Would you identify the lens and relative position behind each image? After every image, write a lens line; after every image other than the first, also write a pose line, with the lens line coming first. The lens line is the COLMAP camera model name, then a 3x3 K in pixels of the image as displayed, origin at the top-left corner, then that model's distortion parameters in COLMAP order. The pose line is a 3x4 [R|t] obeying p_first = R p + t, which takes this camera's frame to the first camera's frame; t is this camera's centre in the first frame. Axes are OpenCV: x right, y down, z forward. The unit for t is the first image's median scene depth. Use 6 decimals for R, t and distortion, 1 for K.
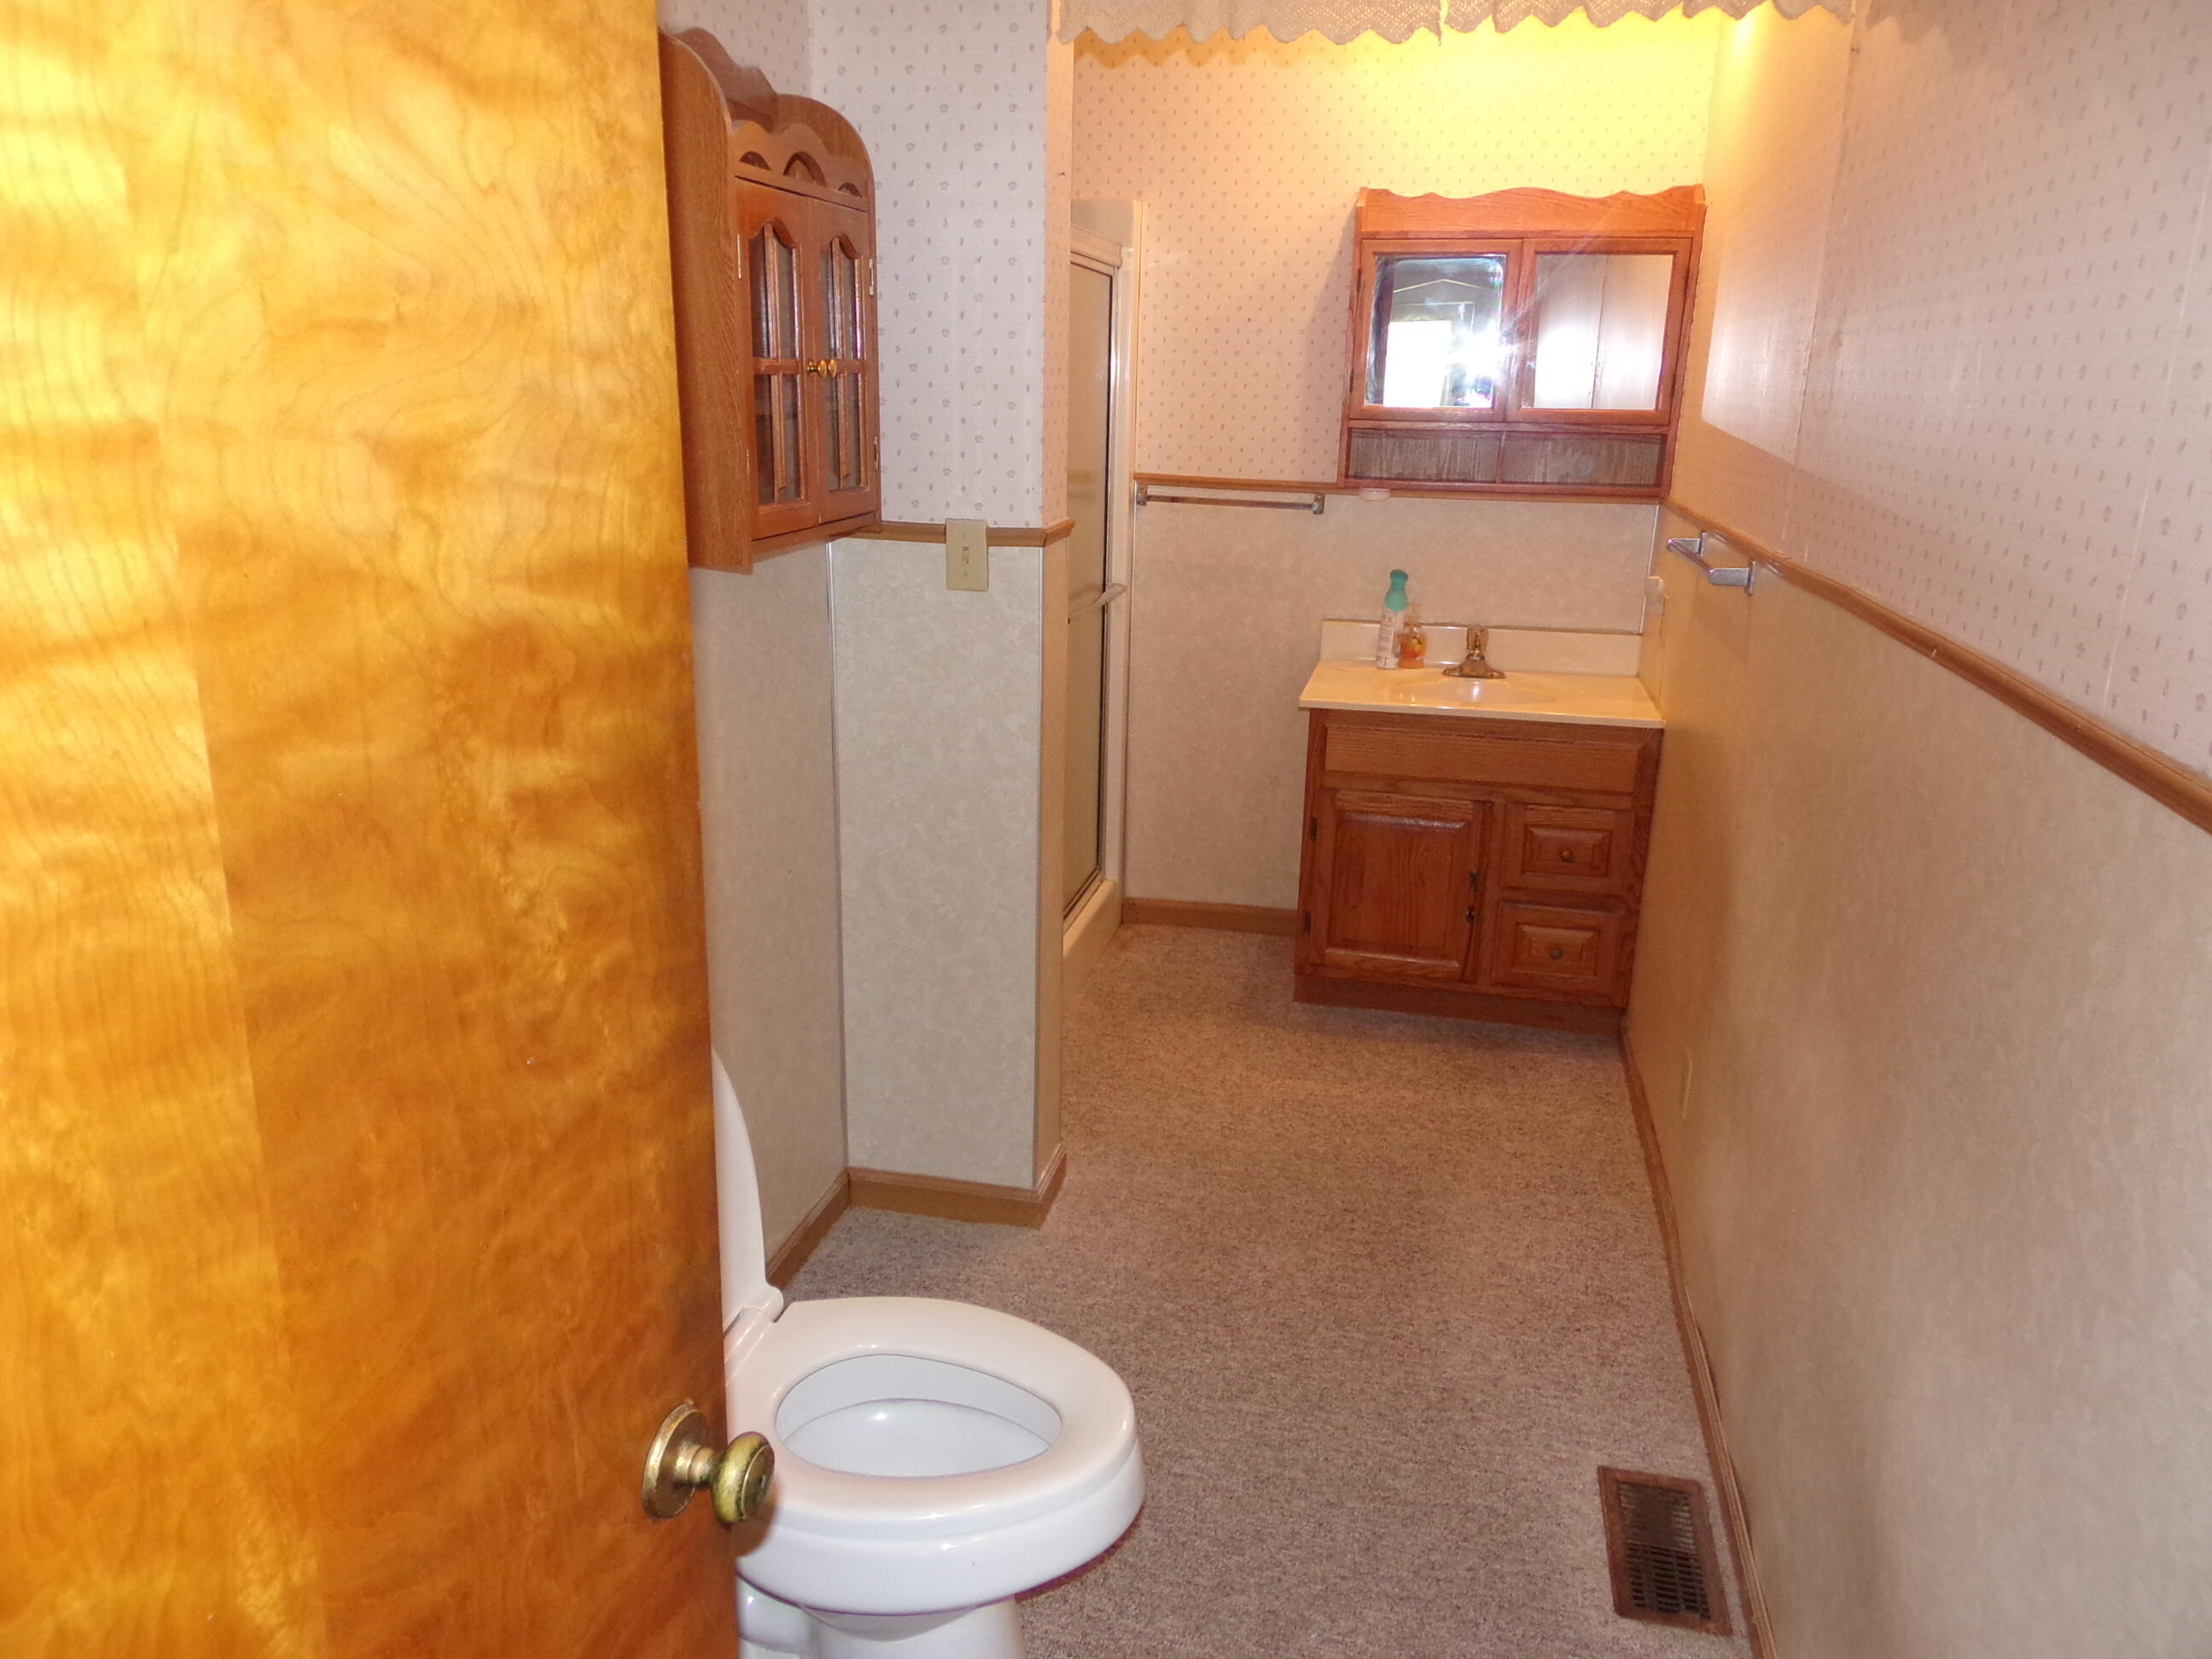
lens RADIAL K [[1541.8, 0, 1105.7], [0, 1541.8, 780.3], [0, 0, 1]] dist [0.145210, -0.091657]
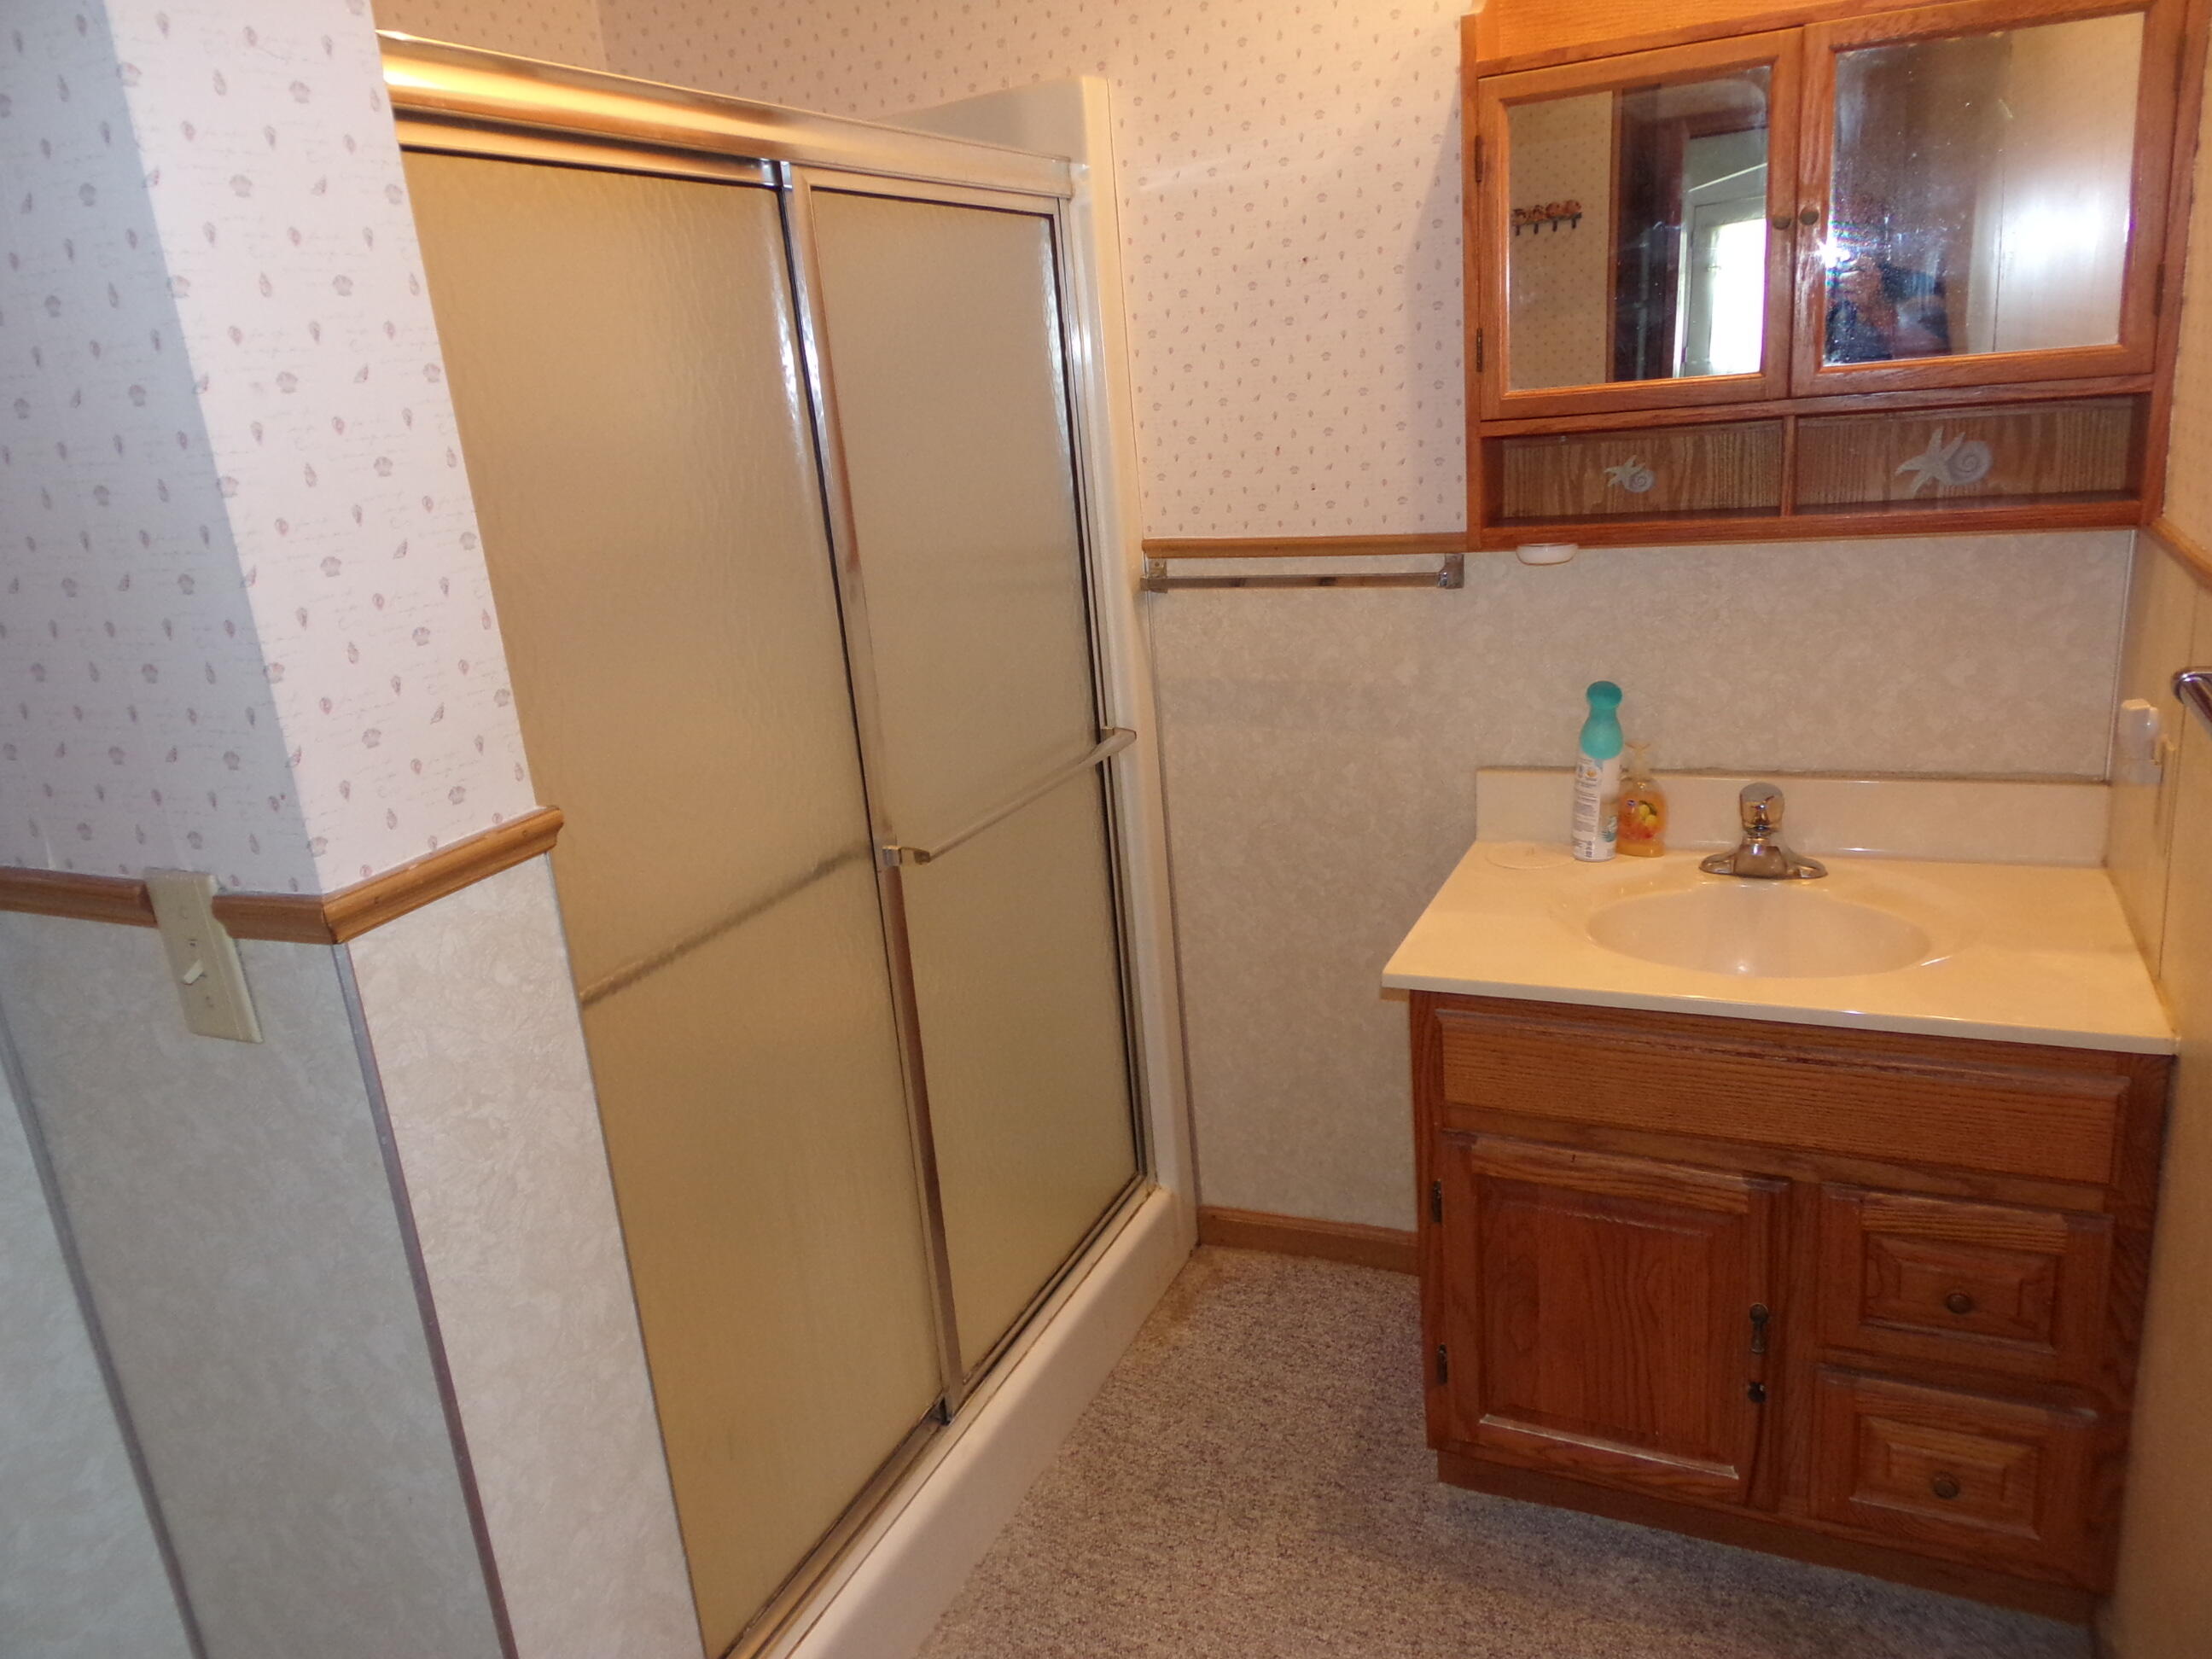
lens RADIAL K [[1549.5, 0, 1096.1], [0, 1549.5, 818.8], [0, 0, 1]] dist [0.087866, -0.092273]
pose [[0.970341, -0.047217, -0.237085, 0.152409], [0.055186, 0.998109, 0.027083, -0.119379], [0.235358, -0.039363, 0.971111, 0.450044]]
